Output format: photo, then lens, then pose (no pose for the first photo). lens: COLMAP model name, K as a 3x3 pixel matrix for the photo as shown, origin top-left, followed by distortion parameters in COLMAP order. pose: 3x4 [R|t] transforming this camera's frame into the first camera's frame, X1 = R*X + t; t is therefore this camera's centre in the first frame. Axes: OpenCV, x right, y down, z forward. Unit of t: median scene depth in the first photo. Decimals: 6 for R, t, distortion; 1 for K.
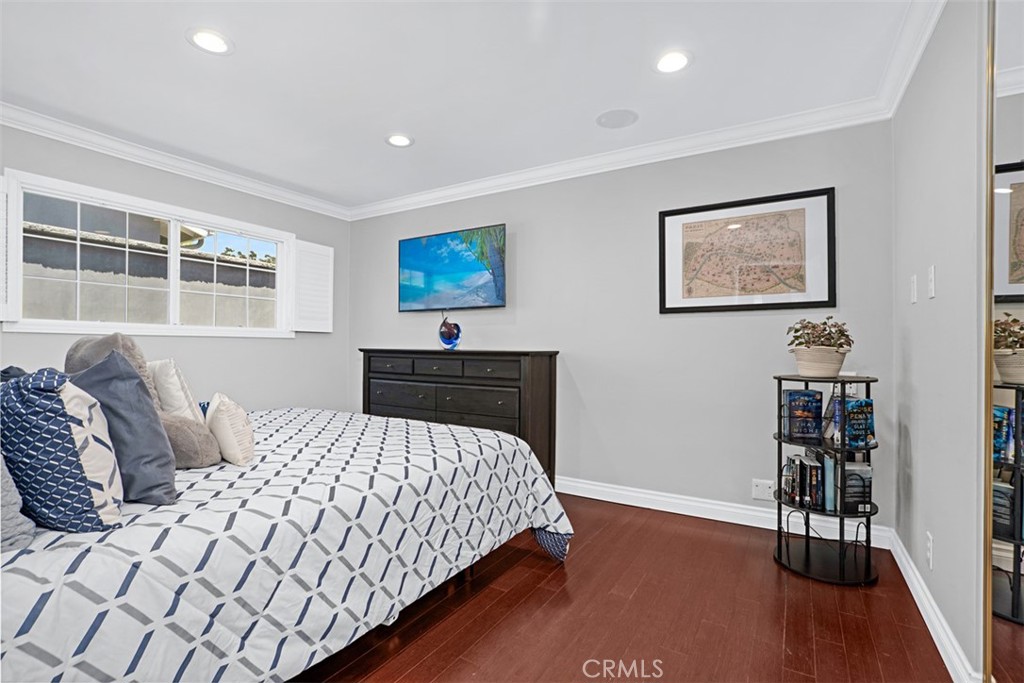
lens RADIAL K [[470.8, 0, 515.4], [0, 470.8, 341.0], [0, 0, 1]] dist [-0.031503, 0.000715]
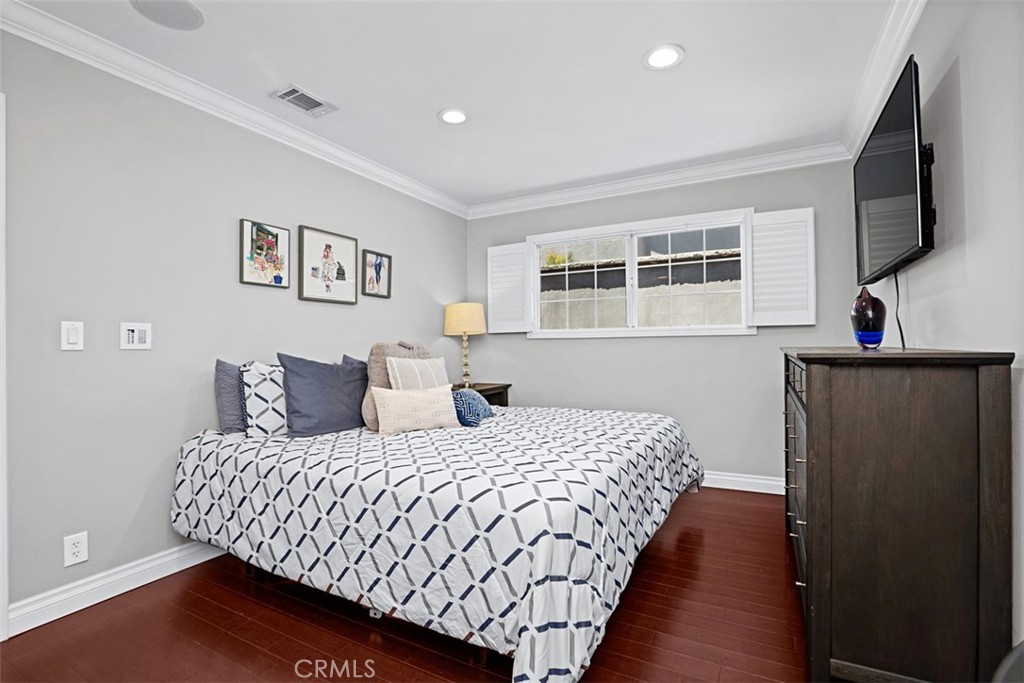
lens RADIAL K [[470.8, 0, 515.4], [0, 470.8, 350.6], [0, 0, 1]] dist [-0.031503, 0.000715]
pose [[0.047729, 0.001570, -0.998859, 0.430479], [0.024764, 0.999690, 0.002755, 0.012286], [0.998553, -0.024868, 0.047675, 0.706518]]
